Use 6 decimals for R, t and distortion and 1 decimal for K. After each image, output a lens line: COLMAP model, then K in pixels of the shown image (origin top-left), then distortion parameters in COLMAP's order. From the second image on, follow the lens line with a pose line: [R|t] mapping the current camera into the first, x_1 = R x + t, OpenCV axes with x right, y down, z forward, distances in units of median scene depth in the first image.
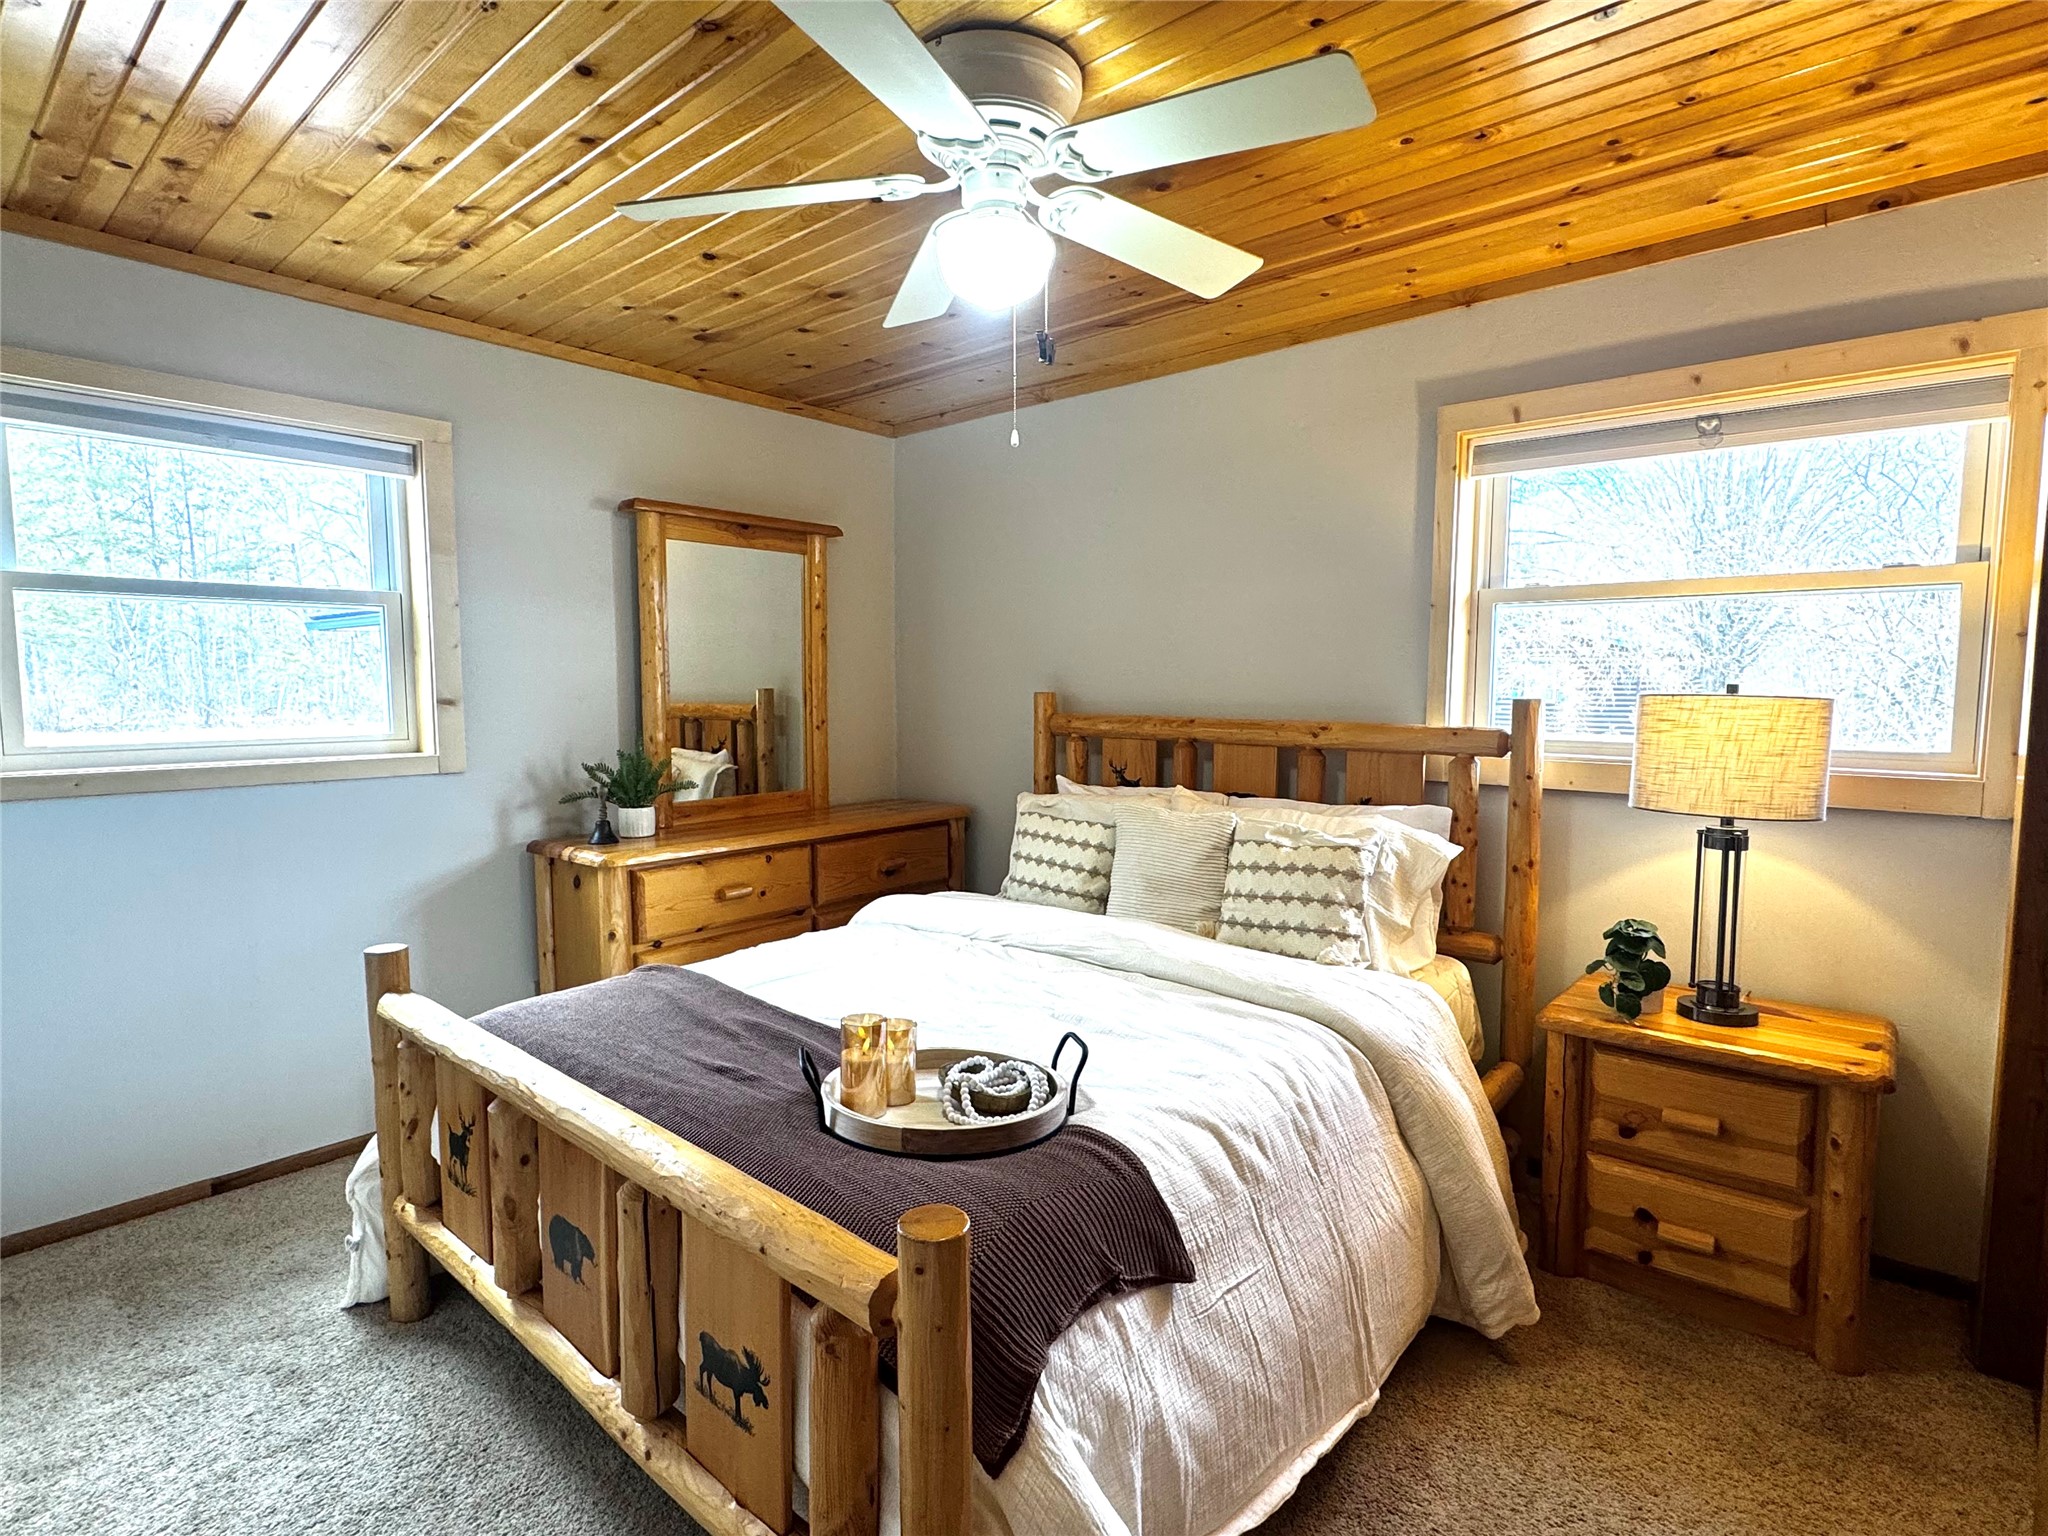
lens RADIAL K [[1051.9, 0, 1018.4], [0, 1051.9, 762.7], [0, 0, 1]] dist [0.000249, -0.000841]
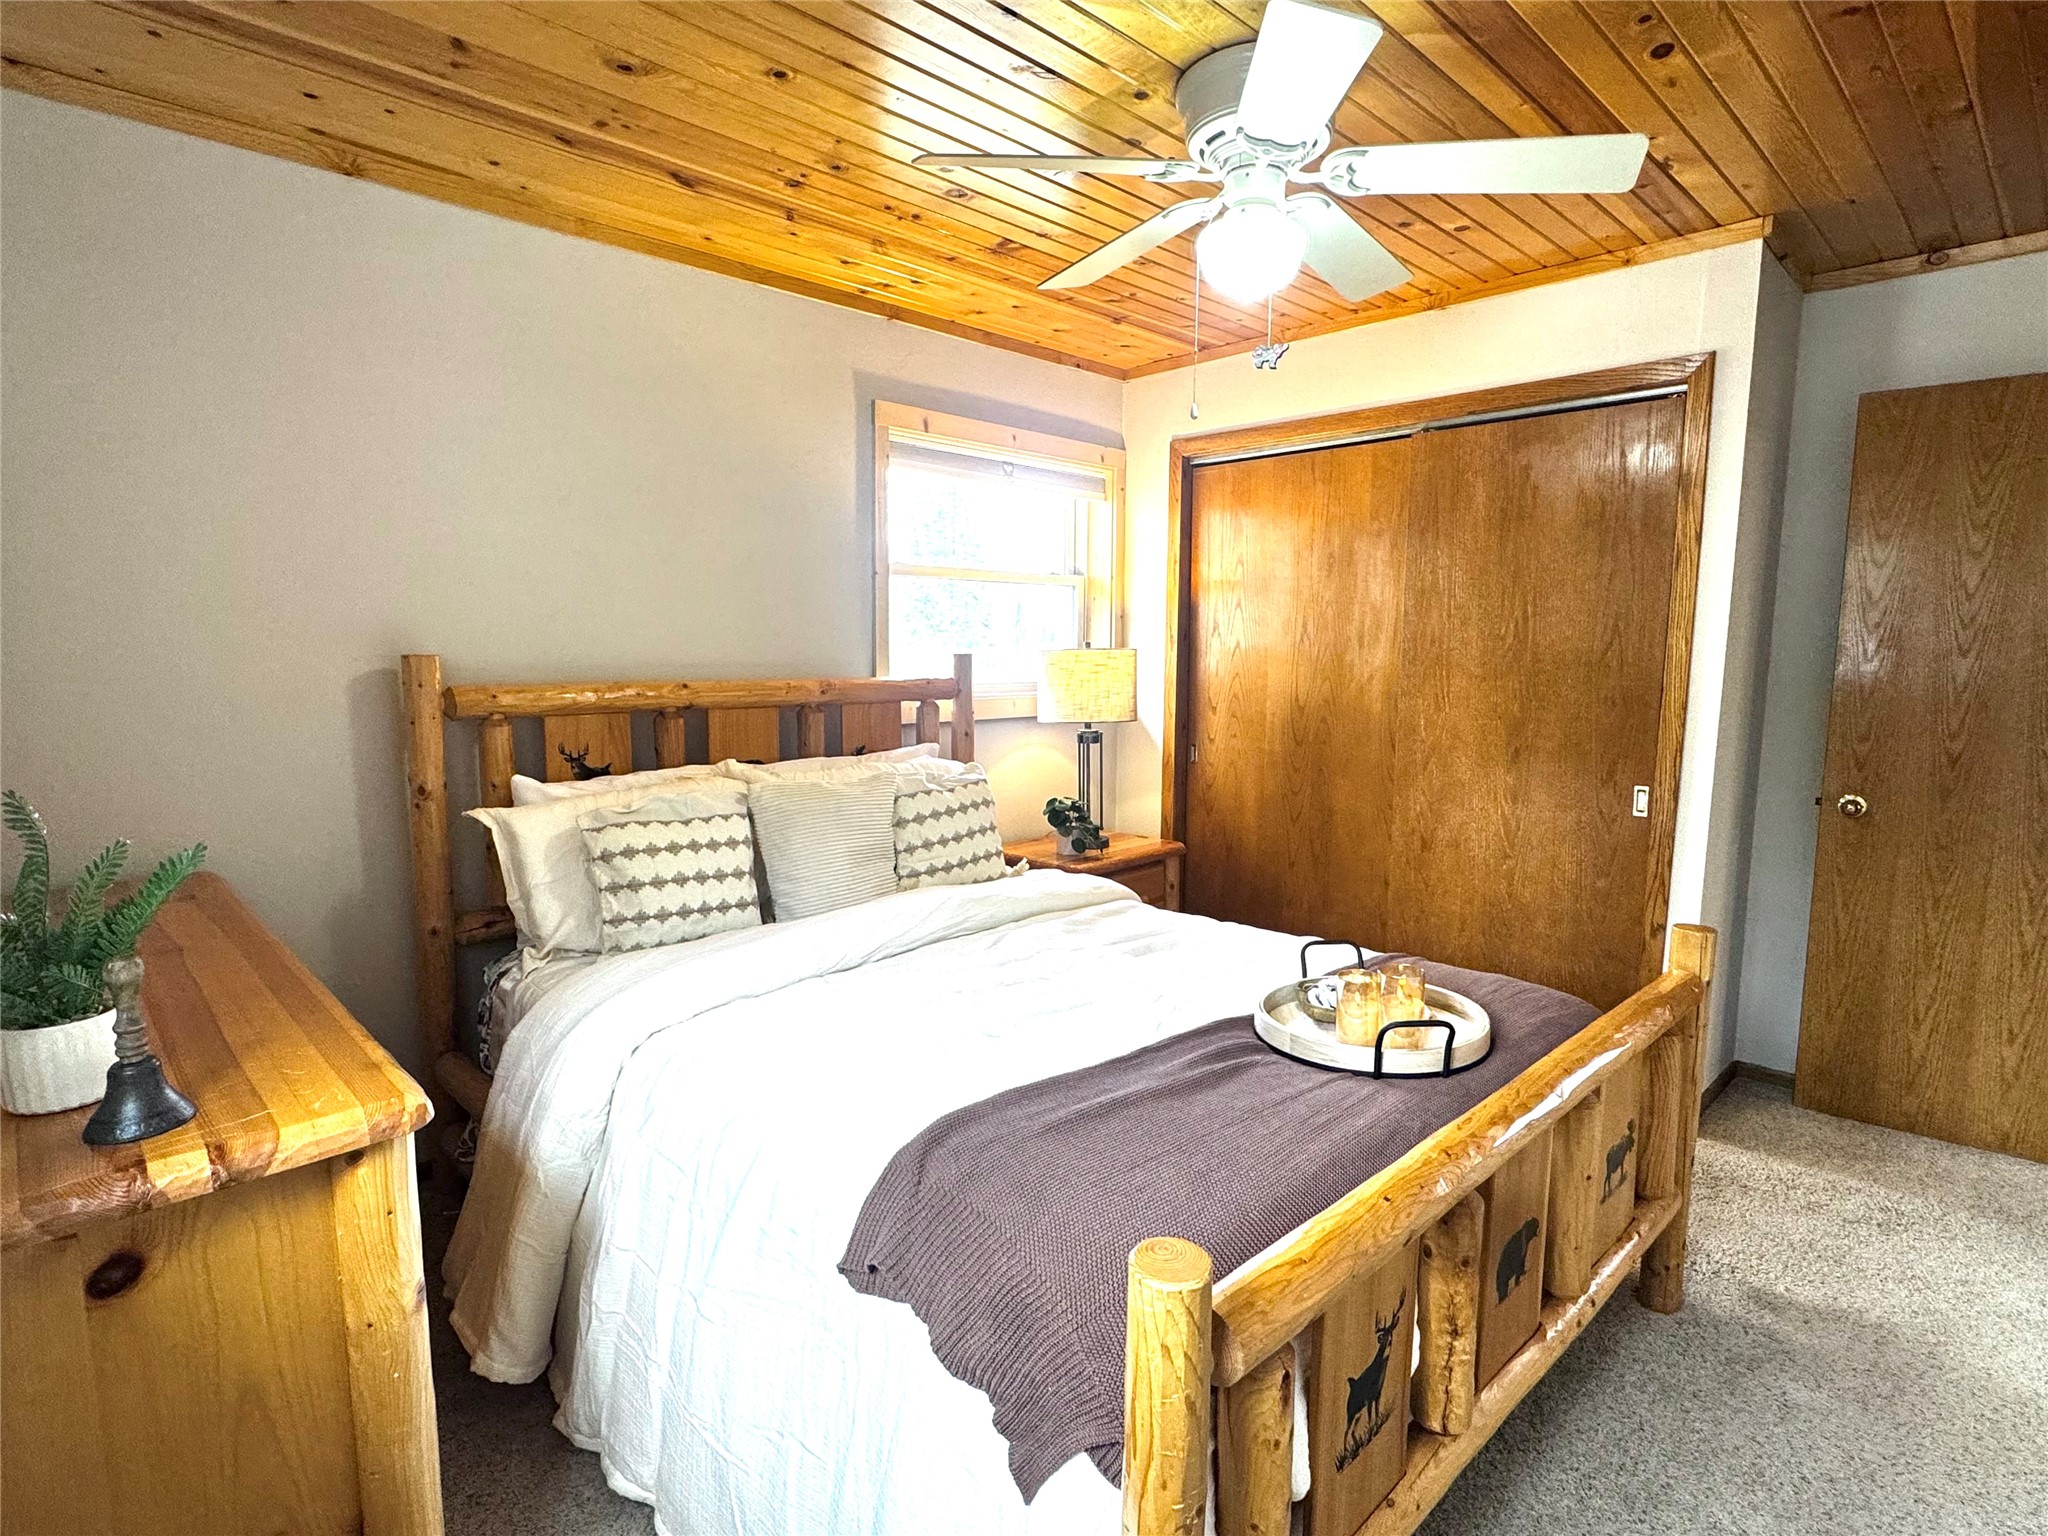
lens RADIAL K [[1051.9, 0, 1018.4], [0, 1051.9, 762.7], [0, 0, 1]] dist [0.000249, -0.000841]
pose [[0.078307, -0.115694, 0.990193, -0.771216], [0.072348, 0.991284, 0.110100, -0.060436], [-0.994301, 0.063017, 0.085995, 0.775155]]
